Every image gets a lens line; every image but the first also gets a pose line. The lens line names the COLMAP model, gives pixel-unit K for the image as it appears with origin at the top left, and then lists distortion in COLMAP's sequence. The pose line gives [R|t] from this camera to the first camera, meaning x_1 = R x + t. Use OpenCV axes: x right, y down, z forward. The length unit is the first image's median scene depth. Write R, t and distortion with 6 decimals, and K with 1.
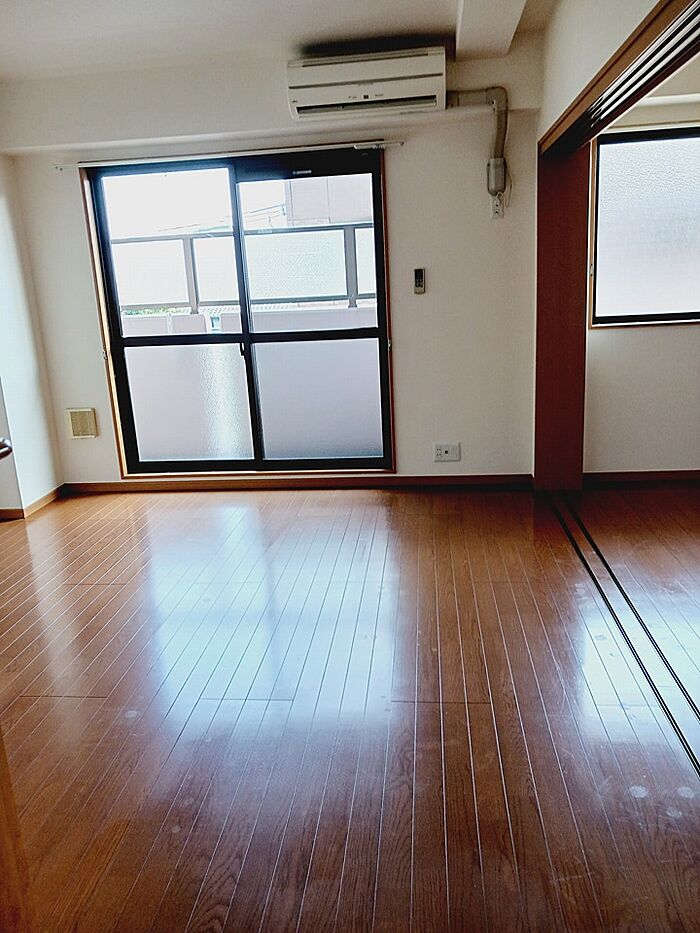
lens RADIAL K [[726.0, 0, 350.0], [0, 726.0, 466.5], [0, 0, 1]] dist [0.004662, 0.007725]
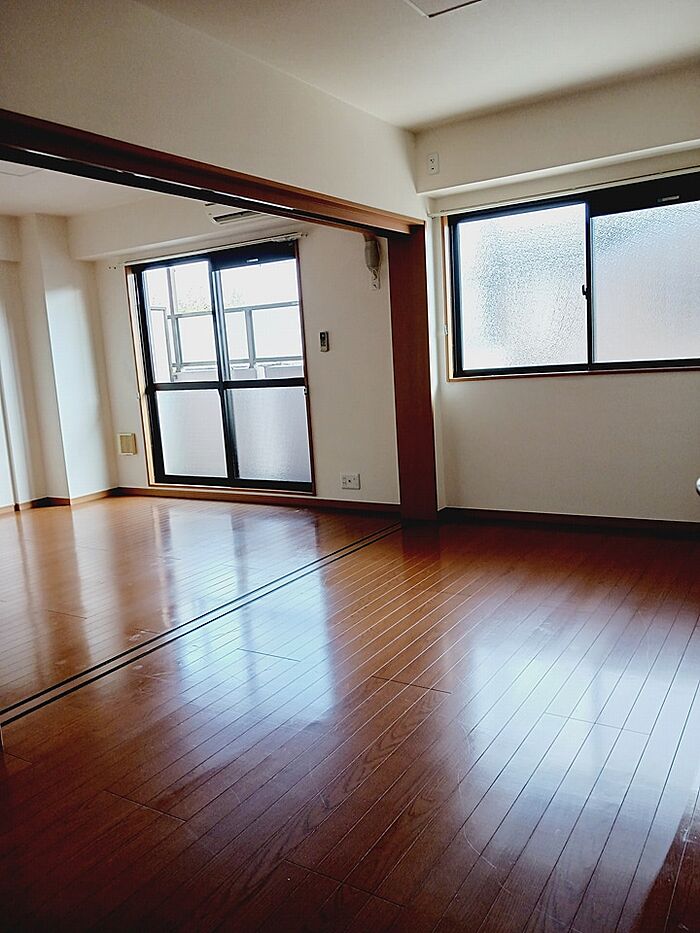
lens RADIAL K [[749.0, 0, 350.0], [0, 749.0, 466.5], [0, 0, 1]] dist [0.058646, 0.000089]
pose [[0.894895, 0.058826, -0.442384, 0.661719], [-0.085276, 0.995549, -0.040121, 0.005295], [0.438054, 0.073629, 0.895928, -0.107029]]
